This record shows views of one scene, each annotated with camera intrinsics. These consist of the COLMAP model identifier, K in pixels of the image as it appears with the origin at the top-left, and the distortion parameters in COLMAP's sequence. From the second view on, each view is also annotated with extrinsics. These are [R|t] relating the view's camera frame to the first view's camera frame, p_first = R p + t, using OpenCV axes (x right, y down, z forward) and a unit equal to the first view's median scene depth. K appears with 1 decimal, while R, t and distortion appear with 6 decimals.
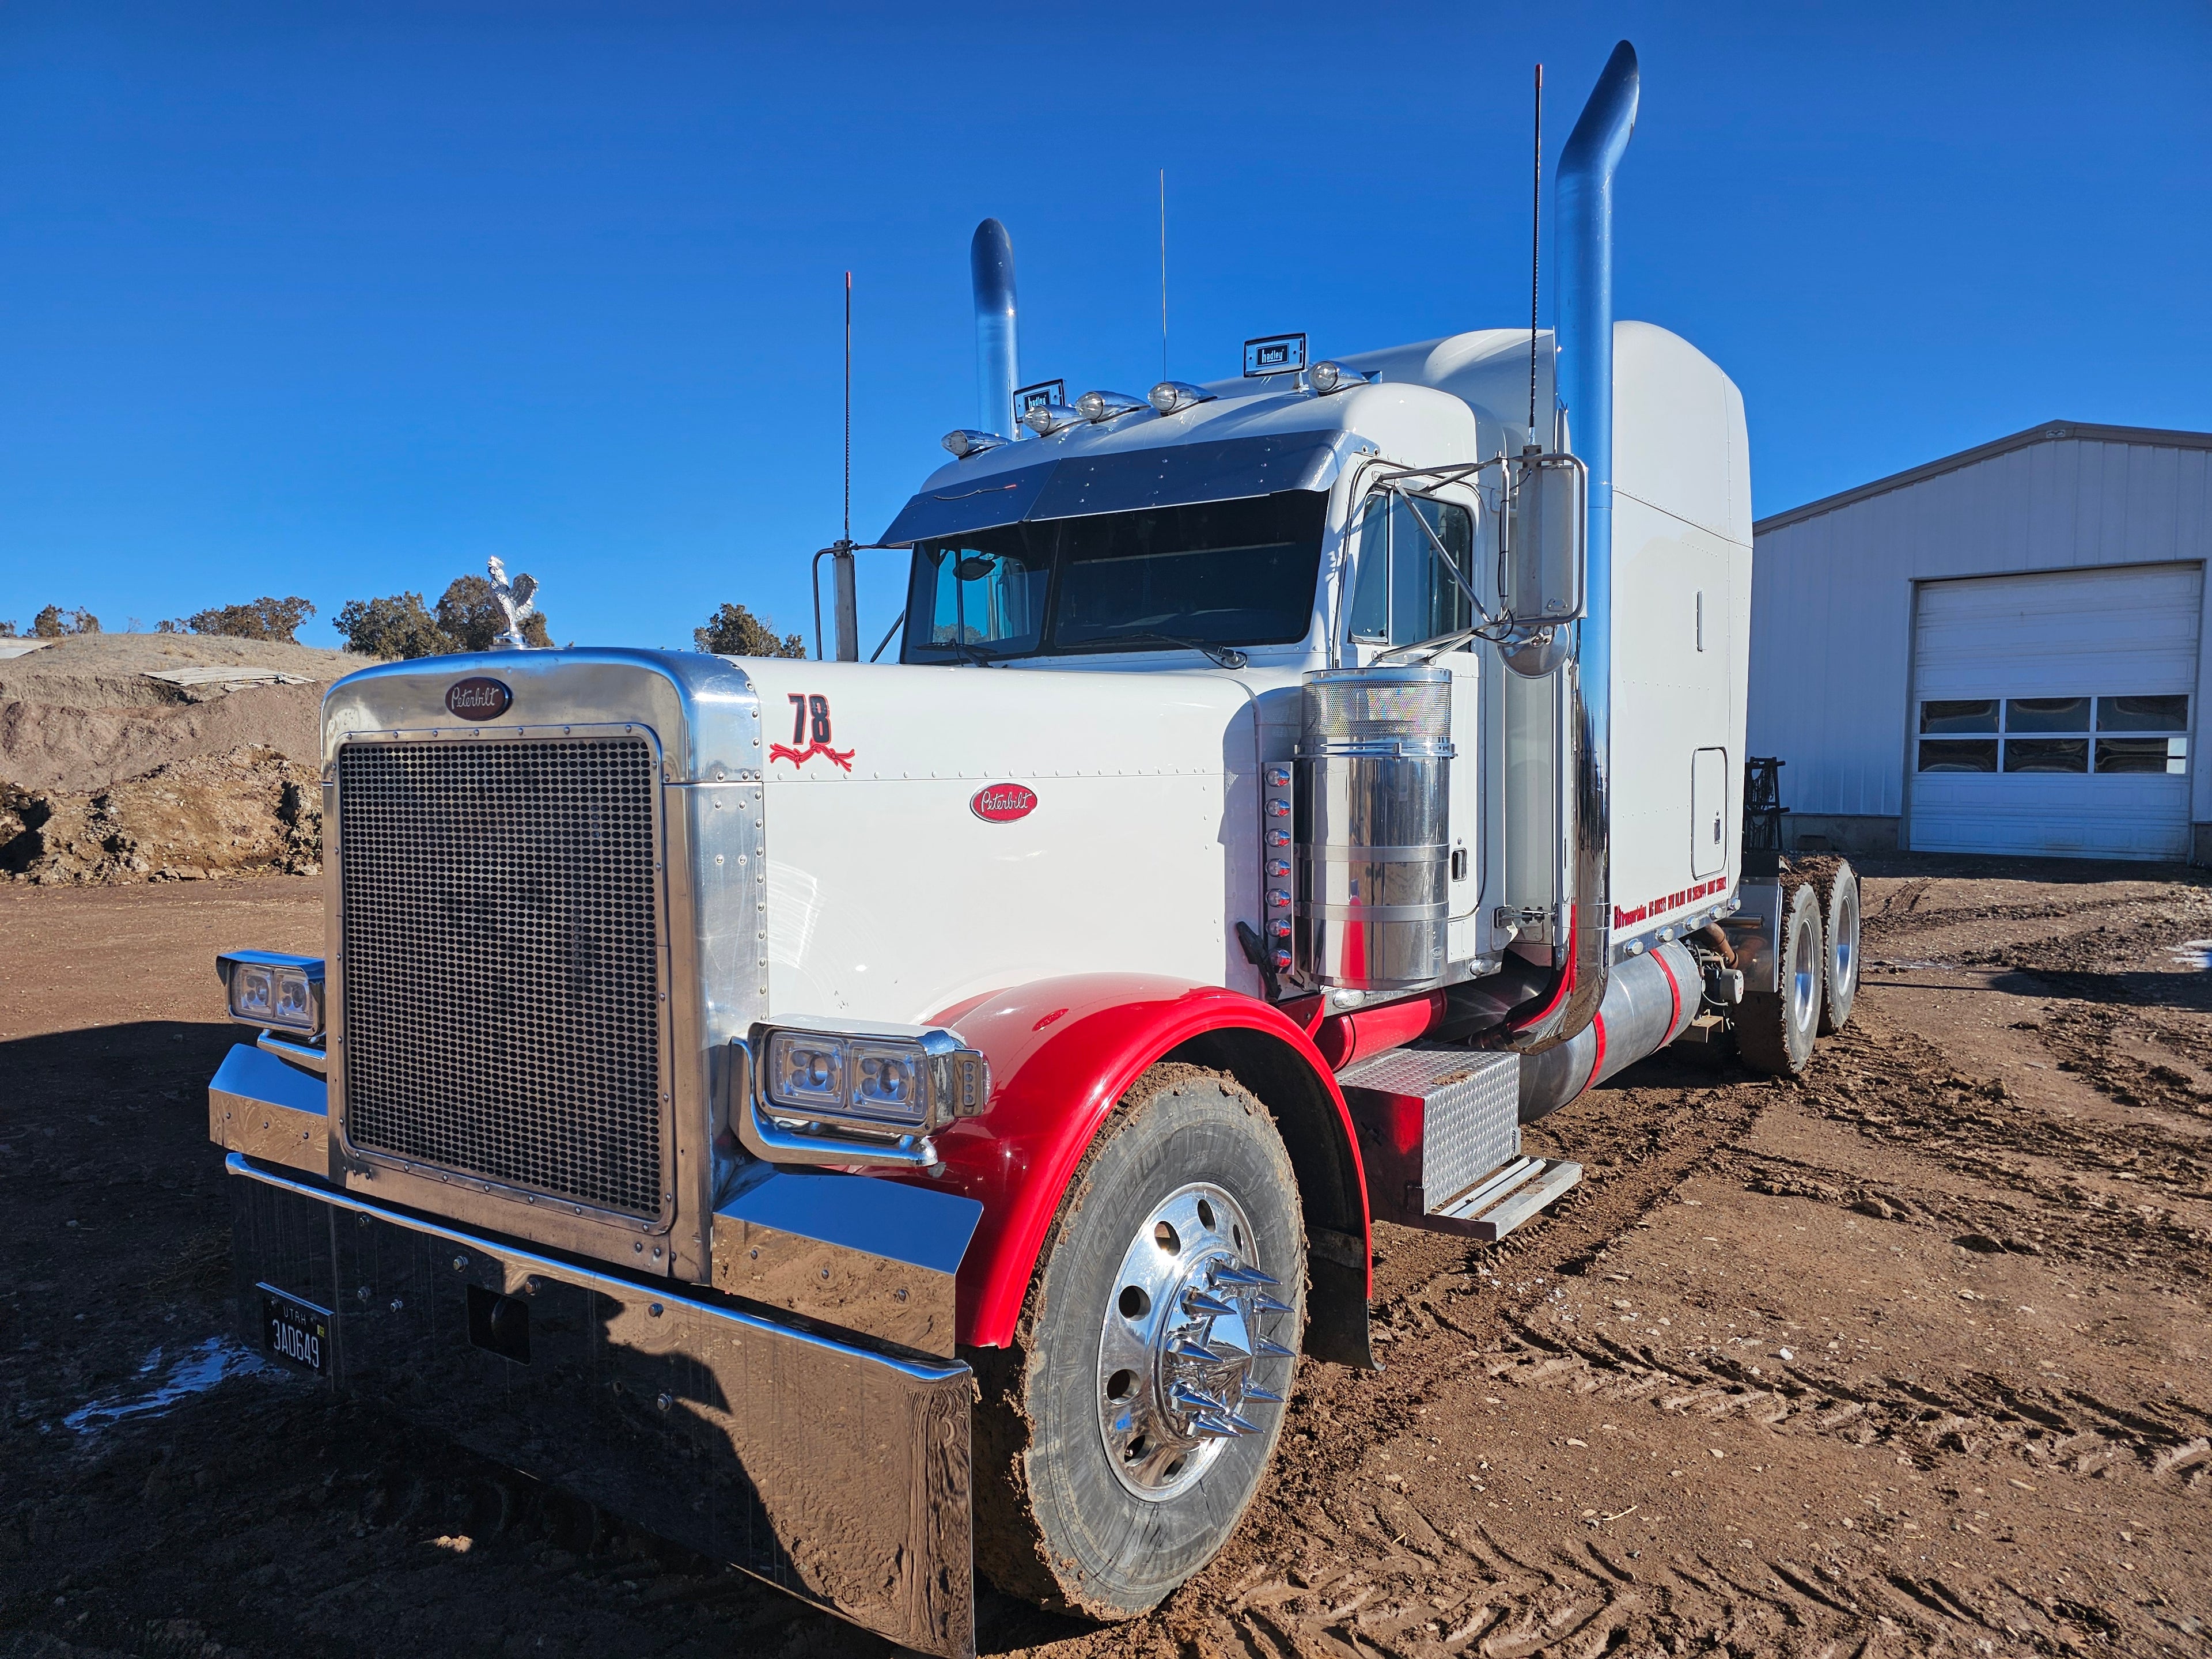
lens RADIAL K [[1473.5, 0, 1103.9], [0, 1473.5, 852.1], [0, 0, 1]] dist [0.065629, -0.080085]
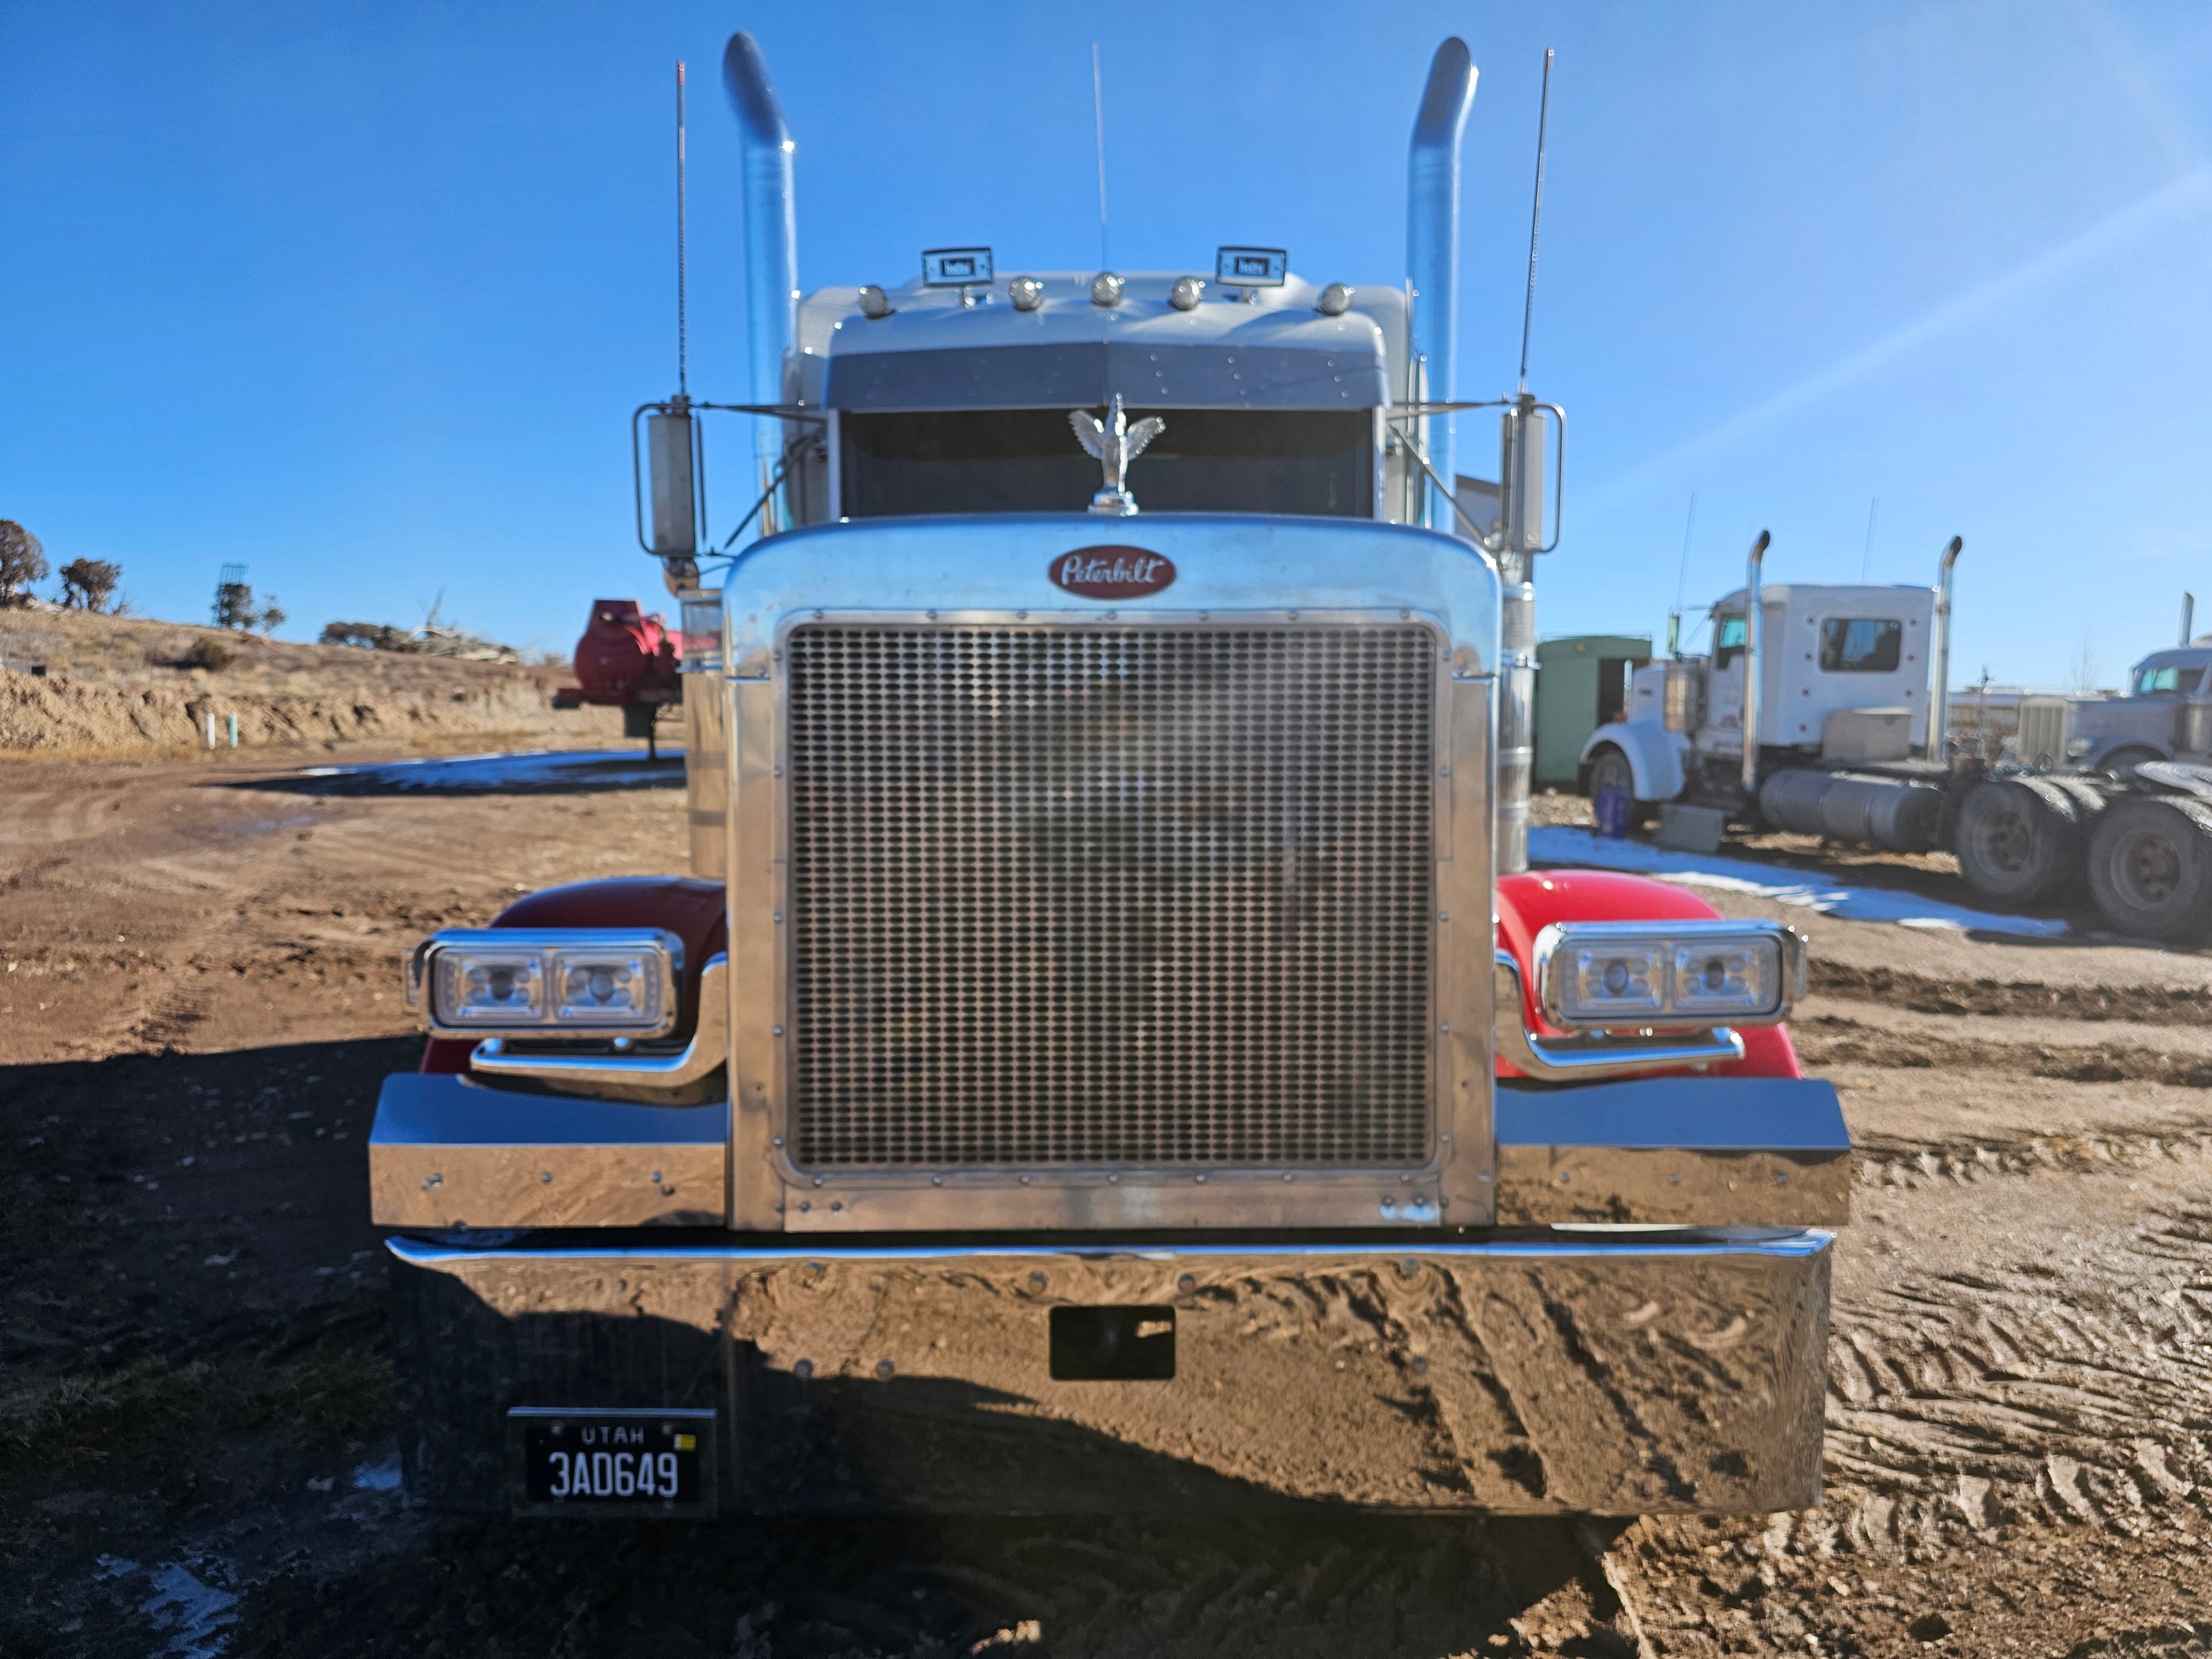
lens RADIAL K [[1511.4, 0, 1106.0], [0, 1511.4, 829.5], [0, 0, 1]] dist [0.006438, 0.001087]
pose [[0.812238, -0.045892, 0.581518, -0.824499], [0.027398, 0.998802, 0.040554, 0.001448], [-0.582682, -0.017007, 0.812522, 0.313179]]
